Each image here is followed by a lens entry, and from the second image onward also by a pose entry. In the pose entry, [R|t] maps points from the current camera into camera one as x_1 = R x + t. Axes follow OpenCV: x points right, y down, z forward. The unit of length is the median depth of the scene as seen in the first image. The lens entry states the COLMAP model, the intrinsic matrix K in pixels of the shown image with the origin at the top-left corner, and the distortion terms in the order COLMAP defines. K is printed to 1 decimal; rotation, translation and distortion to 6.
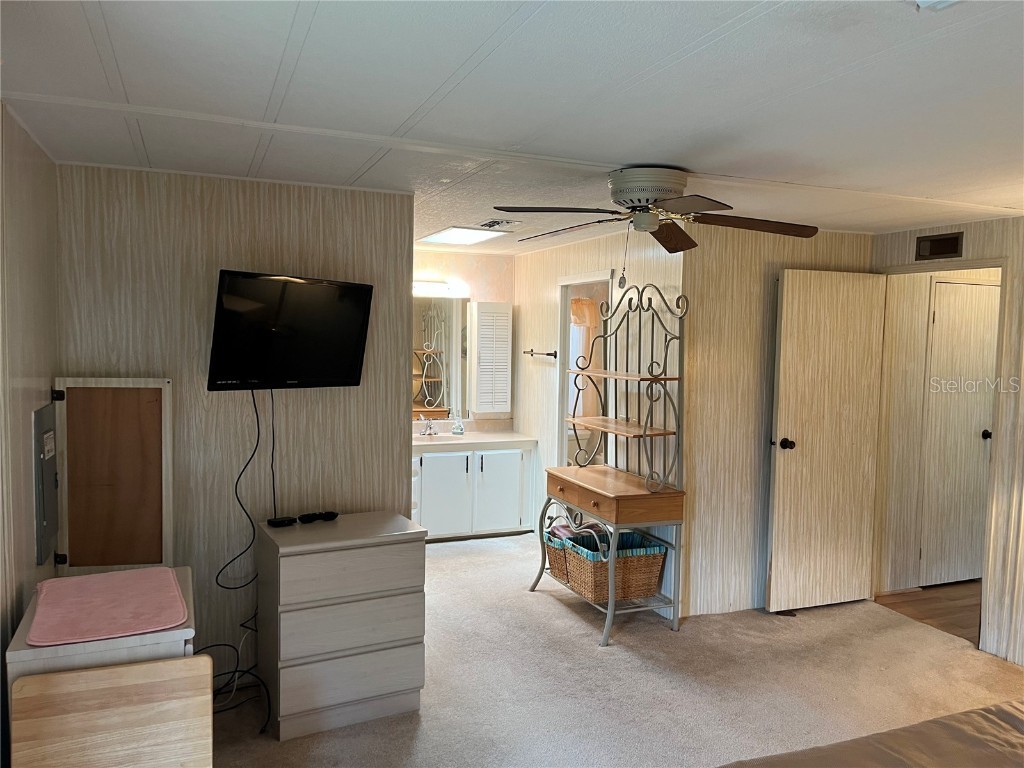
lens RADIAL K [[774.7, 0, 518.4], [0, 774.7, 385.6], [0, 0, 1]] dist [0.064640, -0.091288]
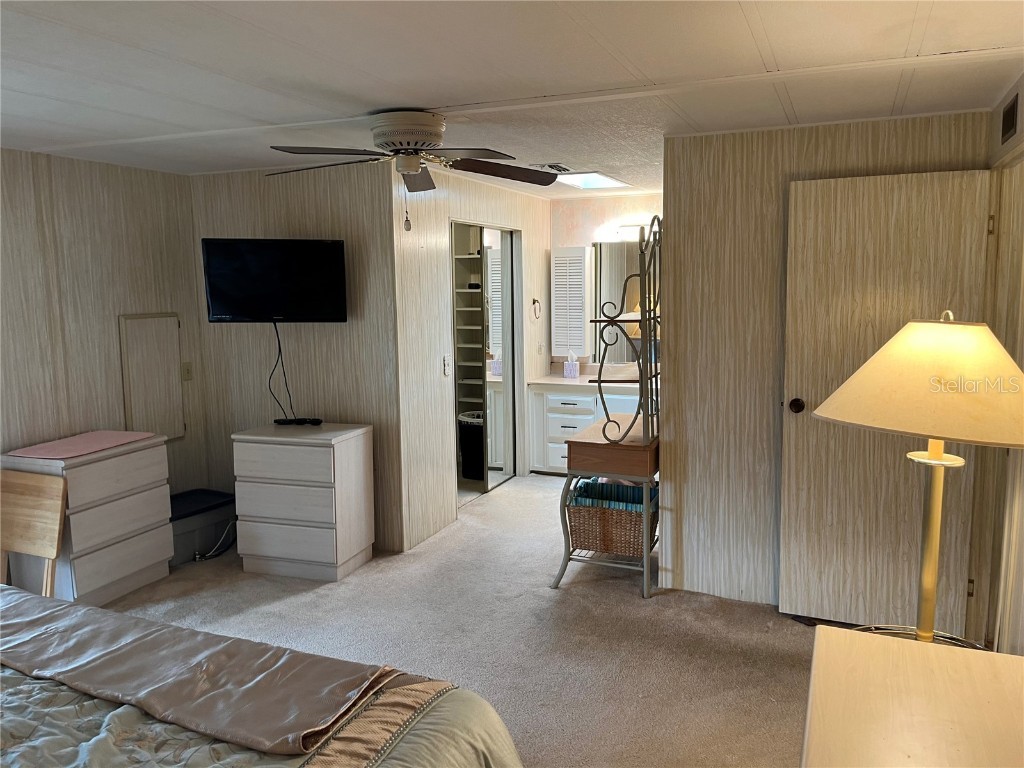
lens RADIAL K [[774.7, 0, 519.3], [0, 774.7, 376.7], [0, 0, 1]] dist [0.064640, -0.091288]
pose [[0.711085, 0.059159, -0.700612, 0.746413], [-0.023468, 0.997896, 0.060442, 0.004866], [0.702714, -0.026538, 0.710977, 0.264074]]
